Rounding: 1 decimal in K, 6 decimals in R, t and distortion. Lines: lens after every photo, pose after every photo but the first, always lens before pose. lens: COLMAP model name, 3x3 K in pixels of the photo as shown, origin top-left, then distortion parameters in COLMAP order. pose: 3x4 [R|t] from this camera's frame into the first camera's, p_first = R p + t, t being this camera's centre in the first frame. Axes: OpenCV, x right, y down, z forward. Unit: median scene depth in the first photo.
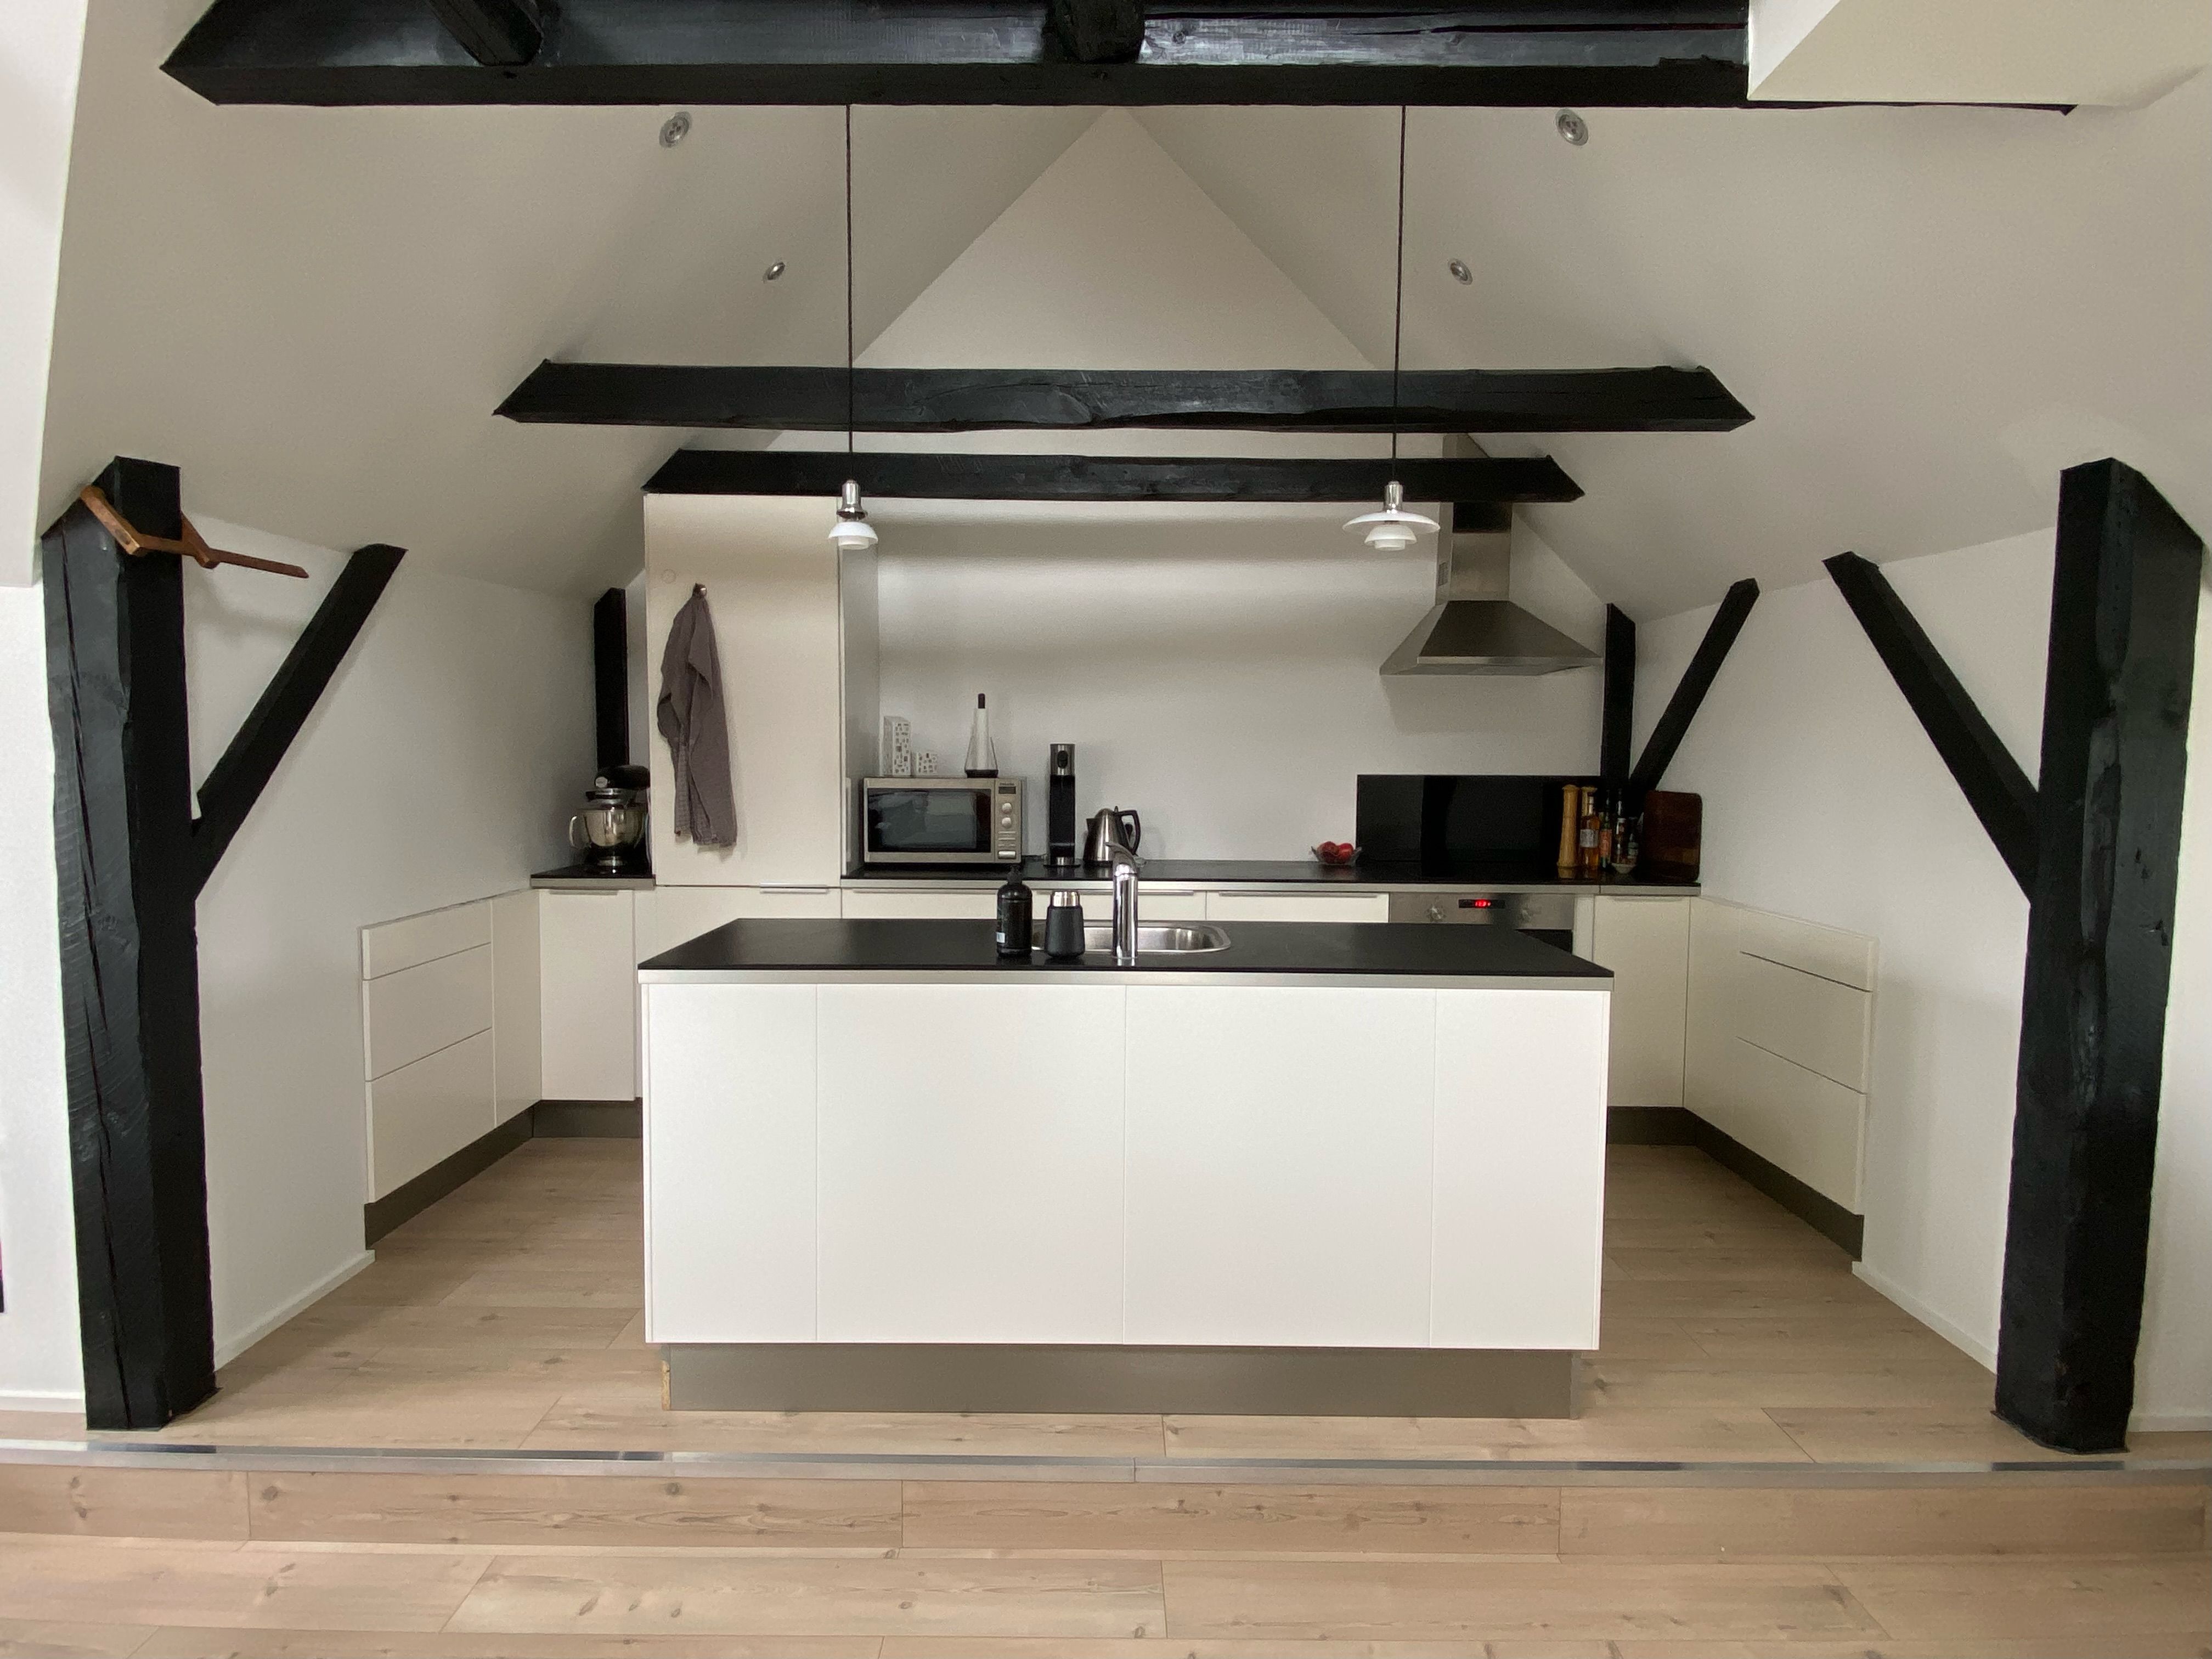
lens RADIAL K [[1173.3, 0, 1105.4], [0, 1173.3, 834.5], [0, 0, 1]] dist [-0.004782, -0.001622]
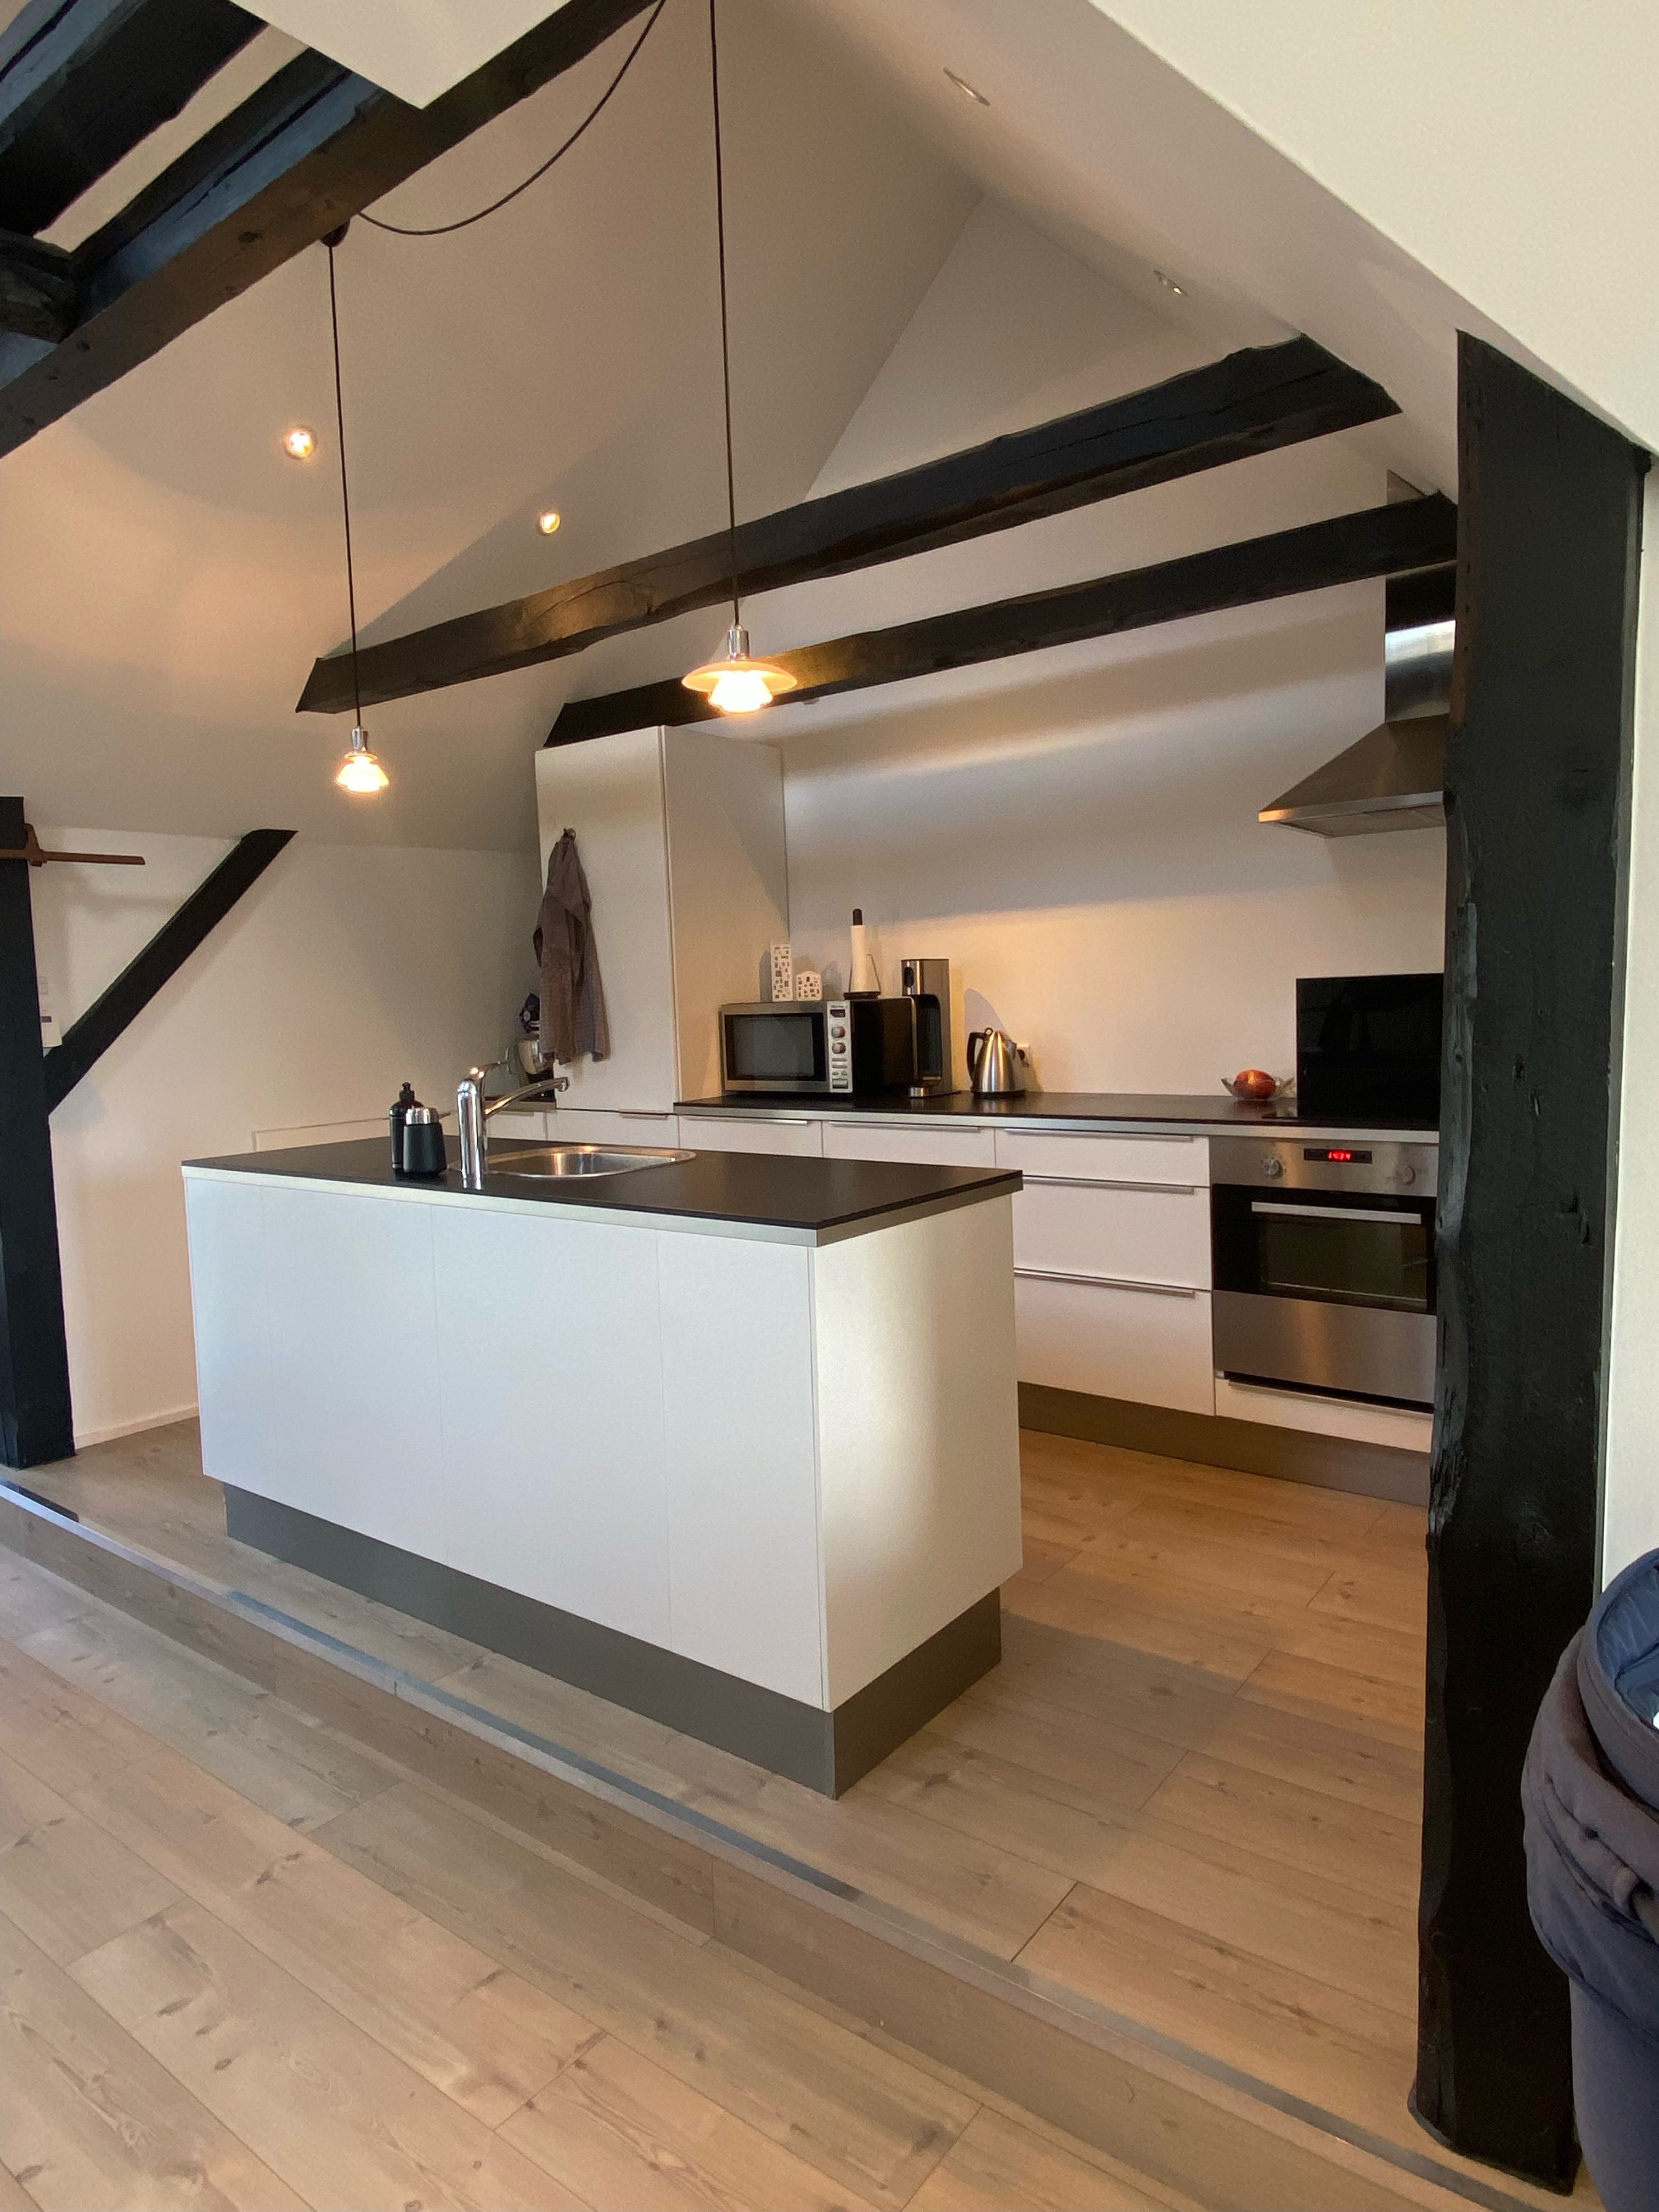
lens RADIAL K [[1291.6, 0, 831.6], [0, 1291.6, 1105.3], [0, 0, 1]] dist [-0.002521, -0.001753]
pose [[0.800140, 0.016440, -0.599588, 0.683779], [-0.001818, 0.999686, 0.024985, 0.012129], [0.599810, -0.018901, 0.799919, 0.242512]]
